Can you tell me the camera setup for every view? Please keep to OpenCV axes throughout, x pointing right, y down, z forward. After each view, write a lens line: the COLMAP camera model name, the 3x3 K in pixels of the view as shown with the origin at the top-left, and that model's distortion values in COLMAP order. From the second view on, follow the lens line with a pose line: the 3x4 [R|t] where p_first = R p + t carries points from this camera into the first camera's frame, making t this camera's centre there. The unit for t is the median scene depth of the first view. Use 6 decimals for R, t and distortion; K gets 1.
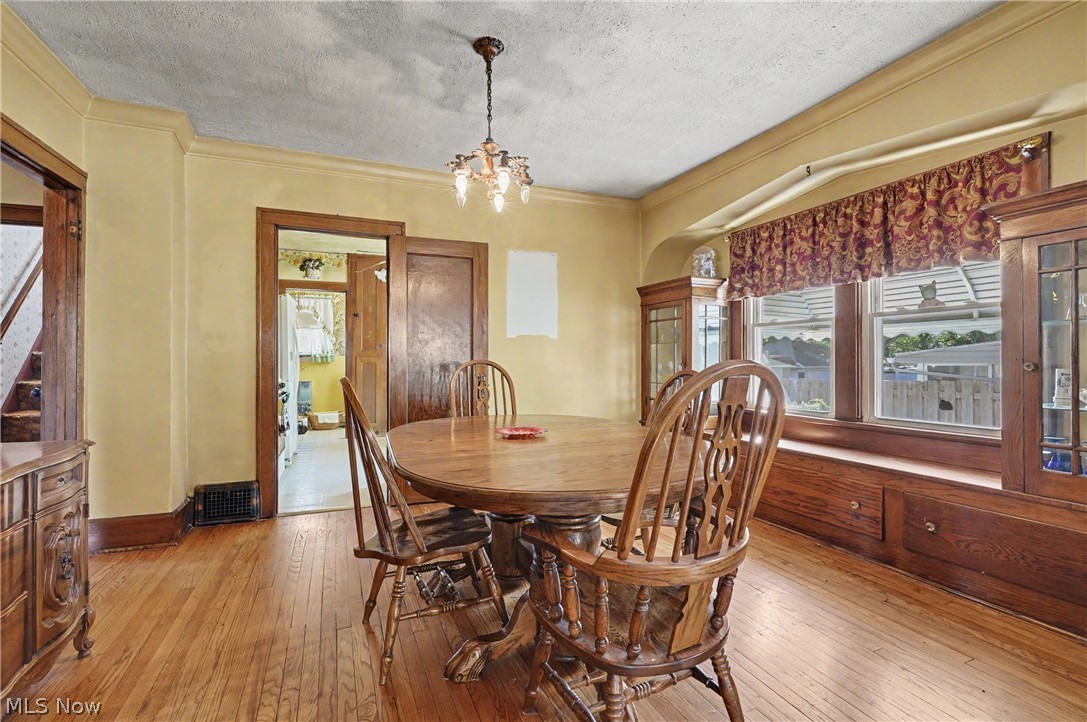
lens RADIAL K [[498.7, 0, 538.8], [0, 498.7, 359.9], [0, 0, 1]] dist [-0.005437, 0.000075]
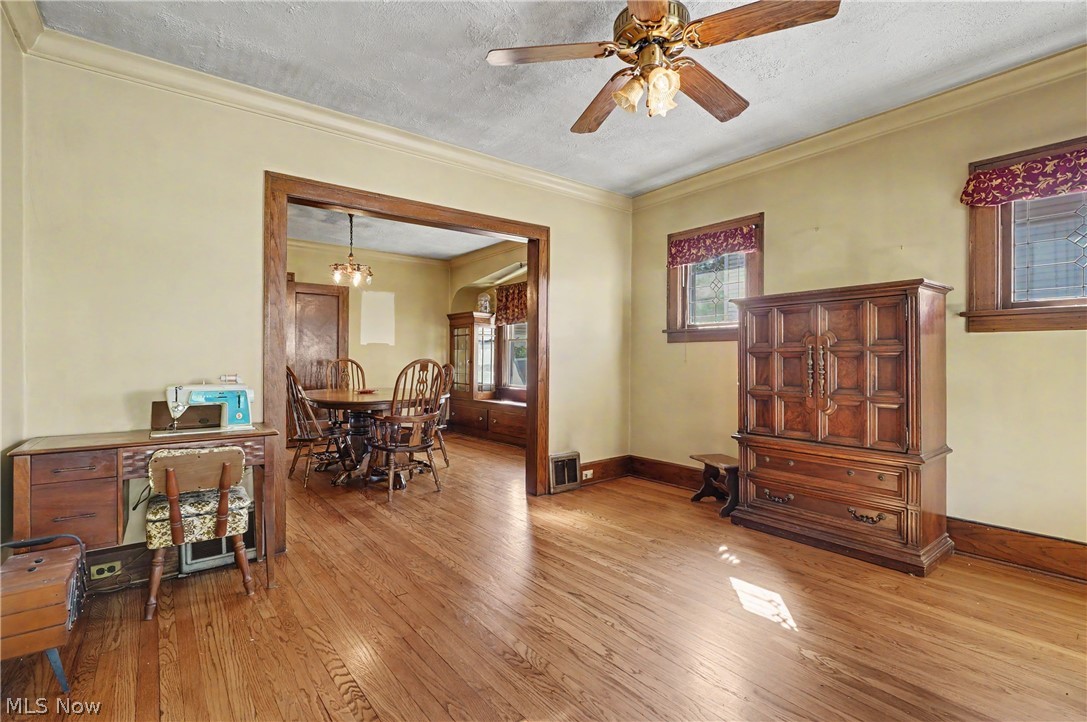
lens RADIAL K [[498.7, 0, 540.8], [0, 498.7, 360.2], [0, 0, 1]] dist [-0.005437, 0.000075]
pose [[0.962446, 0.007402, 0.271373, 0.062971], [-0.007235, 0.999973, -0.001616, 0.003573], [-0.271378, -0.000408, 0.962473, -0.755306]]
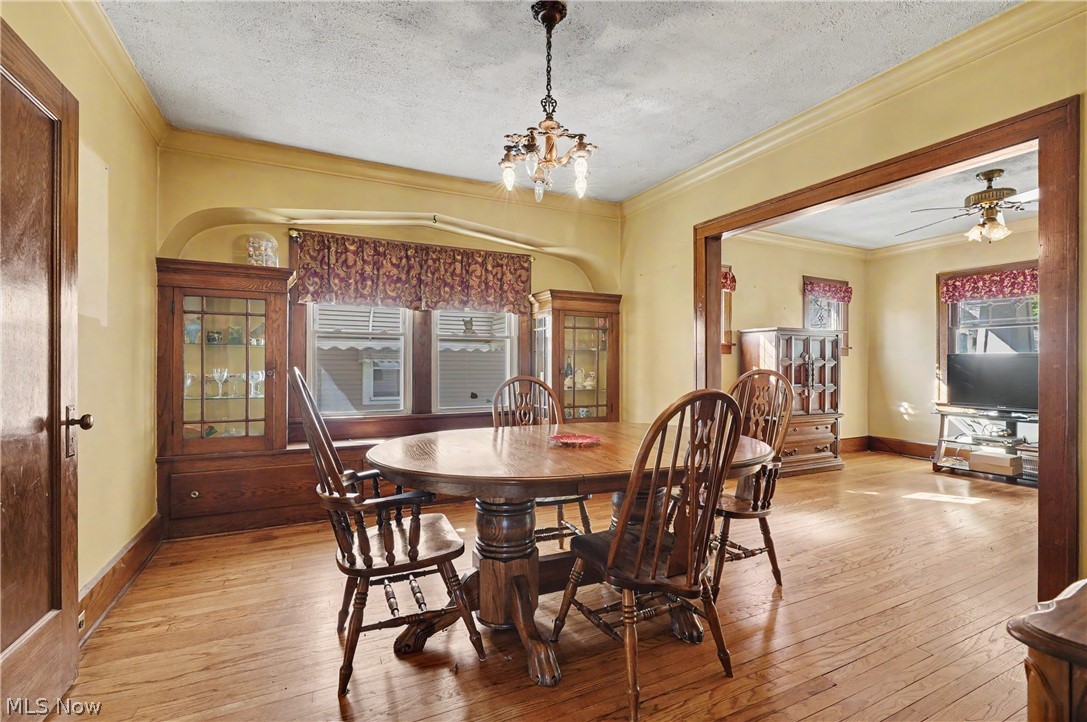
lens RADIAL K [[498.7, 0, 545.4], [0, 498.7, 367.8], [0, 0, 1]] dist [-0.005437, 0.000075]
pose [[-0.075300, 0.000090, 0.997161, -0.594285], [-0.002048, 0.999998, -0.000244, -0.000214], [-0.997159, -0.002060, -0.075300, 0.648506]]
